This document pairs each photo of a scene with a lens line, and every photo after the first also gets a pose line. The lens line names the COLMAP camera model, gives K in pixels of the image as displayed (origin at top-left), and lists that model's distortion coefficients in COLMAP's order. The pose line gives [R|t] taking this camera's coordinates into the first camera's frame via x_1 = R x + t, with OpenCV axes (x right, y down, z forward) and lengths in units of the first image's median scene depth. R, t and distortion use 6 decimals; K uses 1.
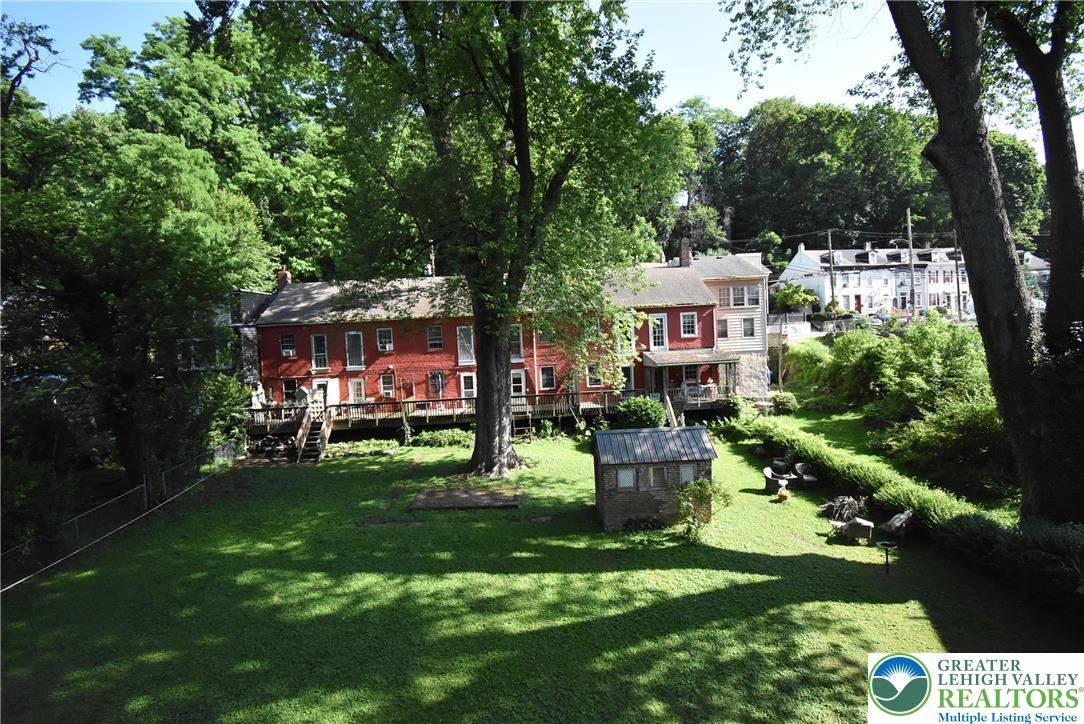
lens RADIAL K [[500.8, 0, 542.0], [0, 500.8, 362.0], [0, 0, 1]] dist [0.026198, -0.029704]
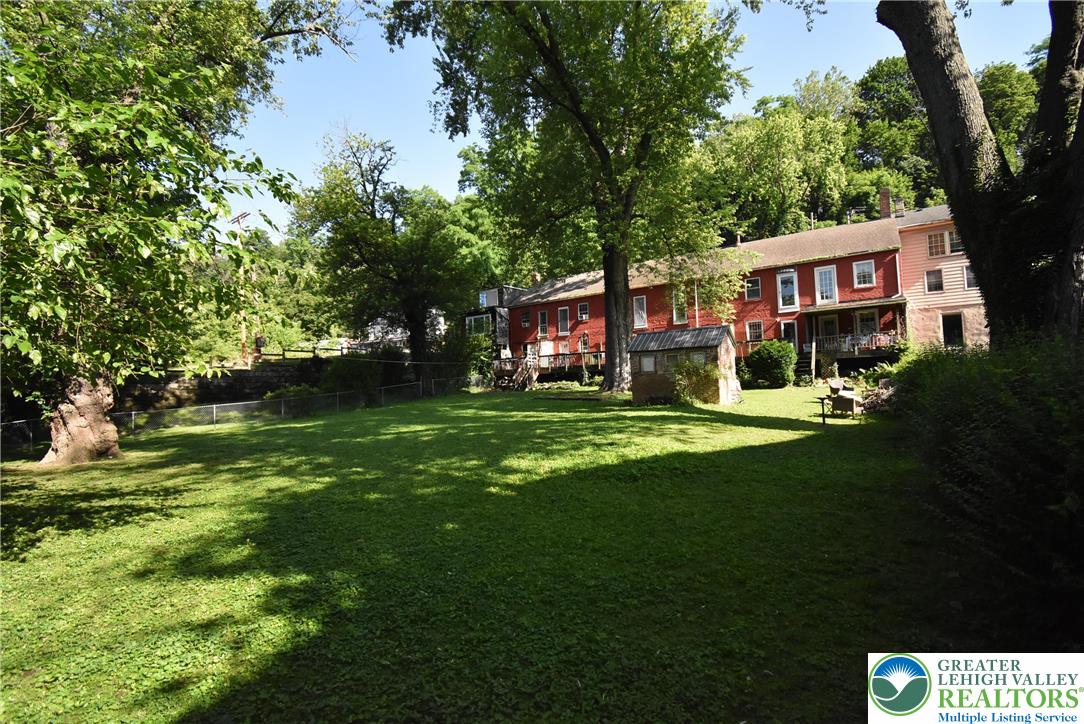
lens RADIAL K [[479.5, 0, 542.0], [0, 479.5, 362.0], [0, 0, 1]] dist [0.021521, -0.025600]
pose [[0.799767, -0.004818, -0.600291, 0.312670], [-0.033083, 0.998094, -0.052087, 0.137888], [0.599398, 0.061517, 0.798084, -0.053617]]
